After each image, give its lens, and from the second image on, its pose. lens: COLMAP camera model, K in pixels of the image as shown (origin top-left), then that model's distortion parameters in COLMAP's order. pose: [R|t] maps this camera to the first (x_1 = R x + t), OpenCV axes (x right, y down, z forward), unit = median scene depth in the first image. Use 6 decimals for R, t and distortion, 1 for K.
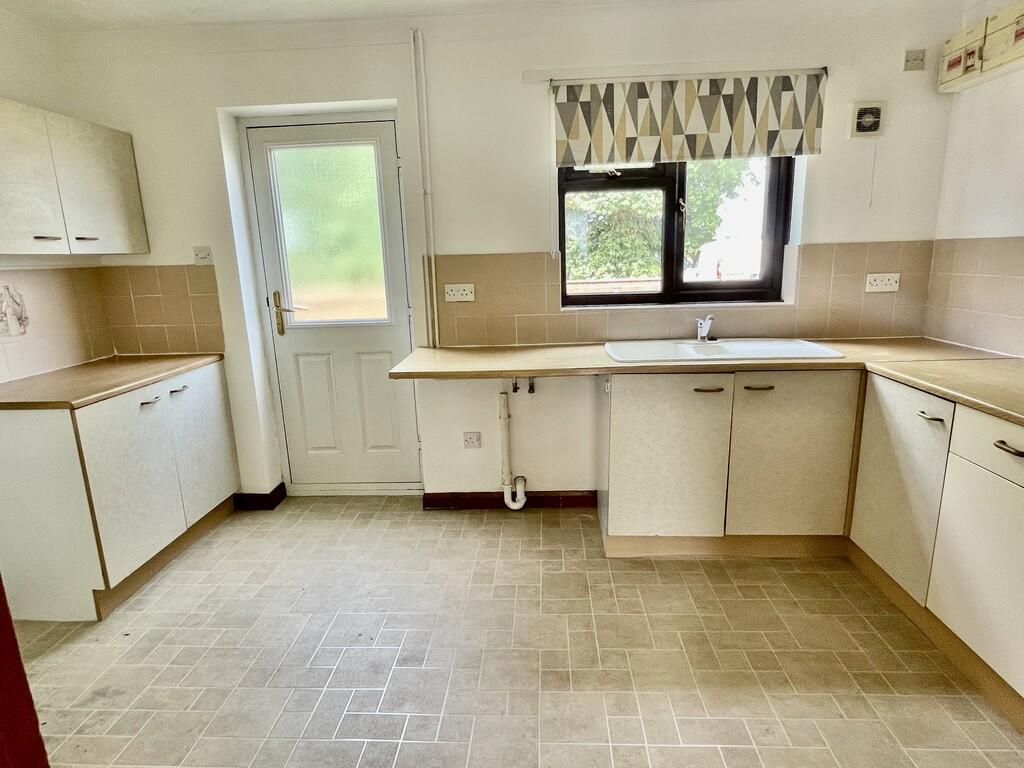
lens RADIAL K [[569.6, 0, 512.2], [0, 569.6, 383.3], [0, 0, 1]] dist [0.001056, 0.000308]
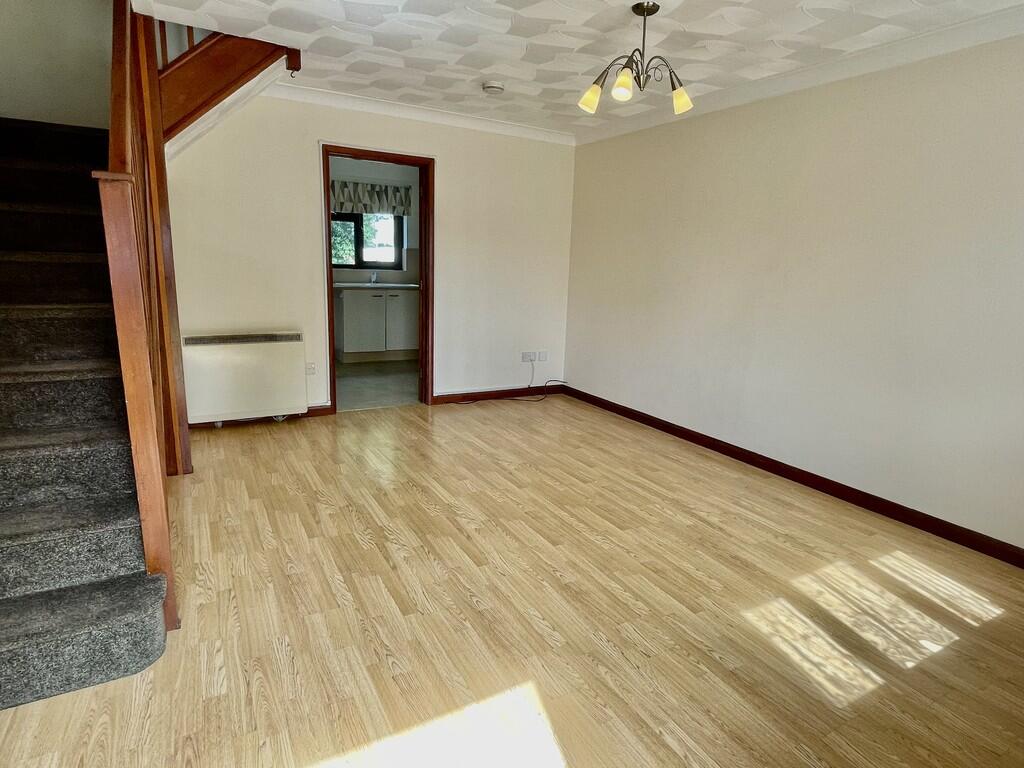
lens RADIAL K [[569.6, 0, 512.0], [0, 569.6, 383.7], [0, 0, 1]] dist [0.001056, 0.000308]
pose [[0.842891, -0.052531, 0.535514, -0.567413], [0.049574, 0.998572, 0.019927, 0.376466], [-0.535796, 0.009751, 0.844291, -1.582789]]
